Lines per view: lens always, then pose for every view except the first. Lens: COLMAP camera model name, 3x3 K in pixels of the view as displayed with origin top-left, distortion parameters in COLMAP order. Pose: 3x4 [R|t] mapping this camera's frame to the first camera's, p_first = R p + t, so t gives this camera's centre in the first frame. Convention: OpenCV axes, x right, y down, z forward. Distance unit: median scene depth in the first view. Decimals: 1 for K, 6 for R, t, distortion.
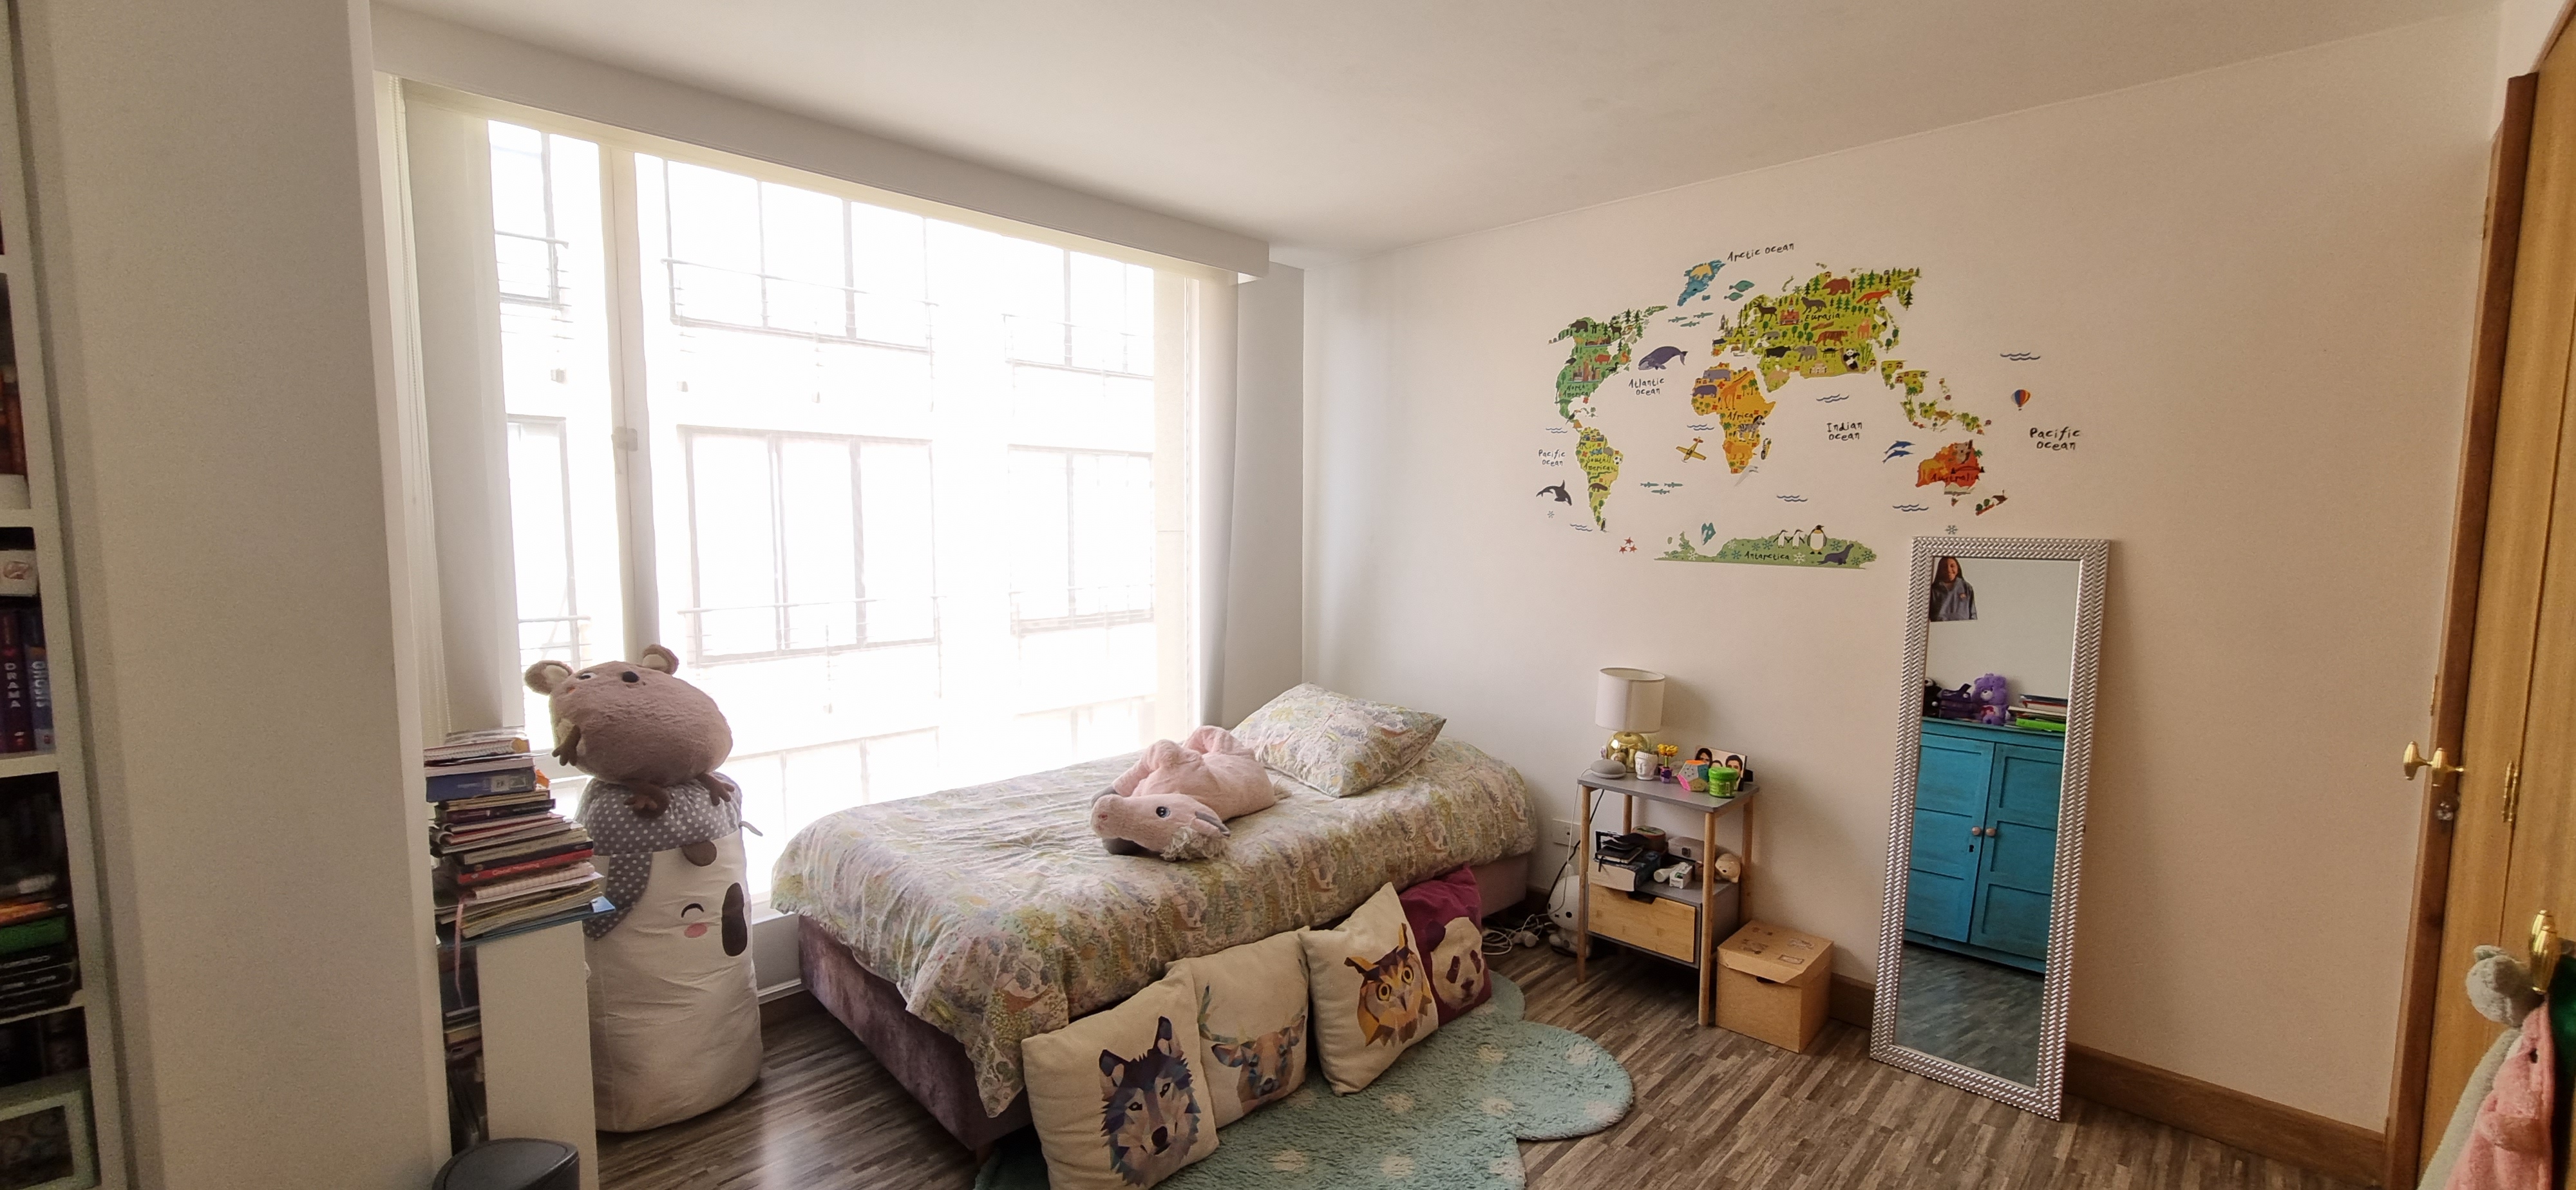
lens RADIAL K [[1006.3, 0, 1296.2], [0, 1006.3, 606.5], [0, 0, 1]] dist [0.000814, -0.000121]
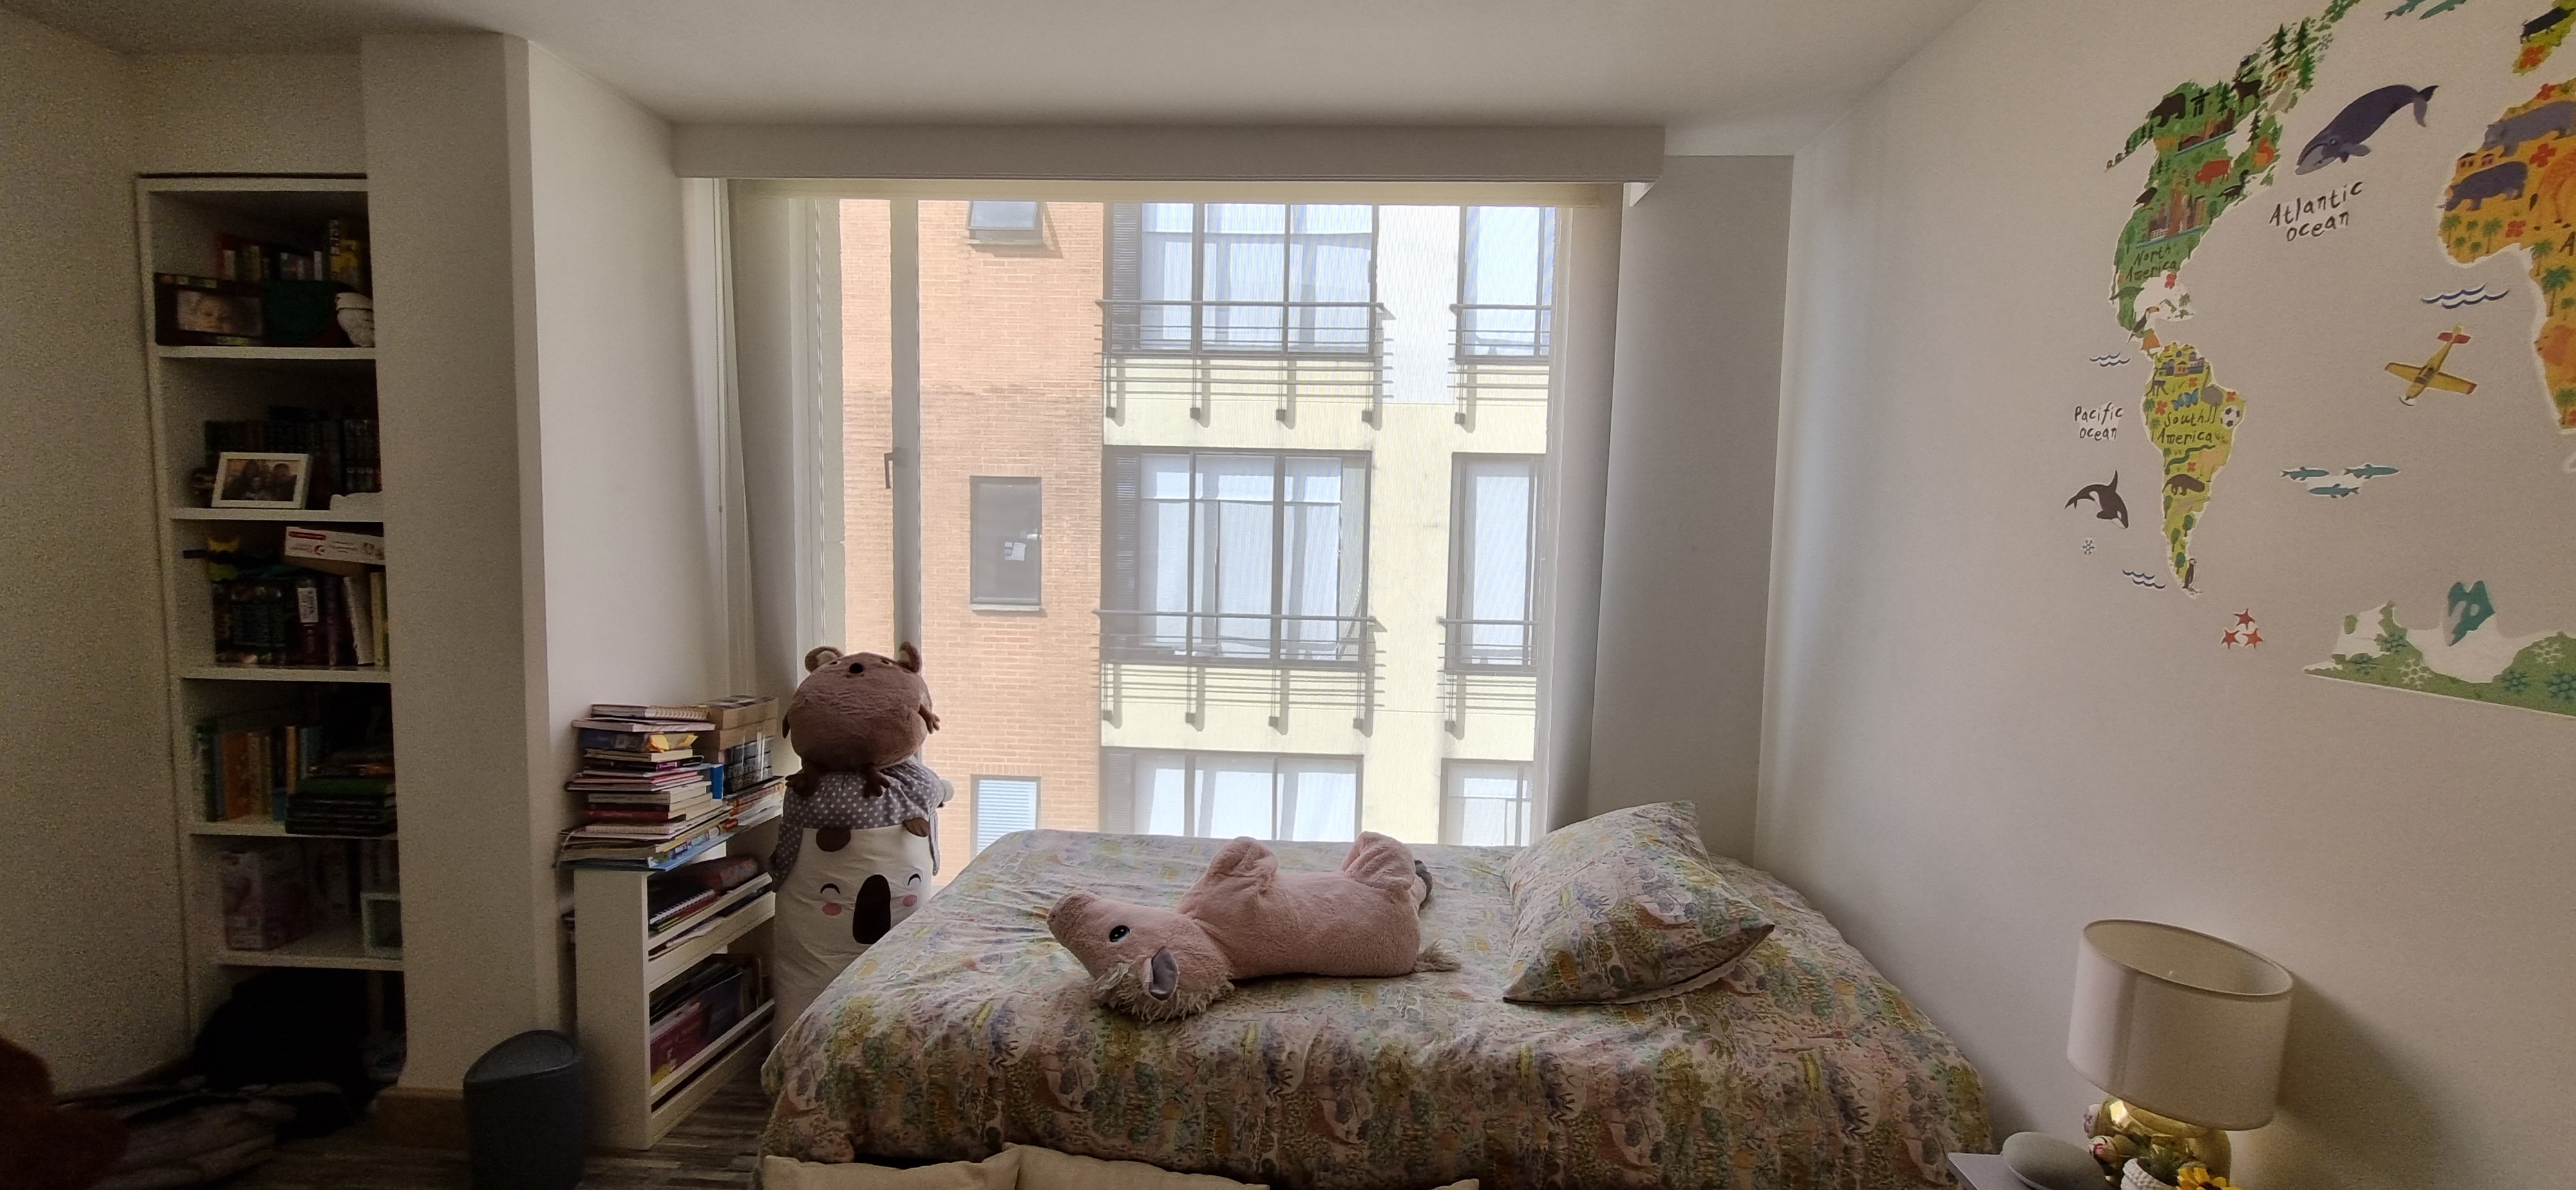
lens RADIAL K [[1006.3, 0, 1296.2], [0, 1006.3, 606.5], [0, 0, 1]] dist [0.000814, -0.000121]
pose [[0.666760, 0.068172, -0.742148, 0.388065], [-0.086556, 0.996152, 0.013741, -0.044267], [0.740230, 0.055075, 0.670095, 0.476533]]
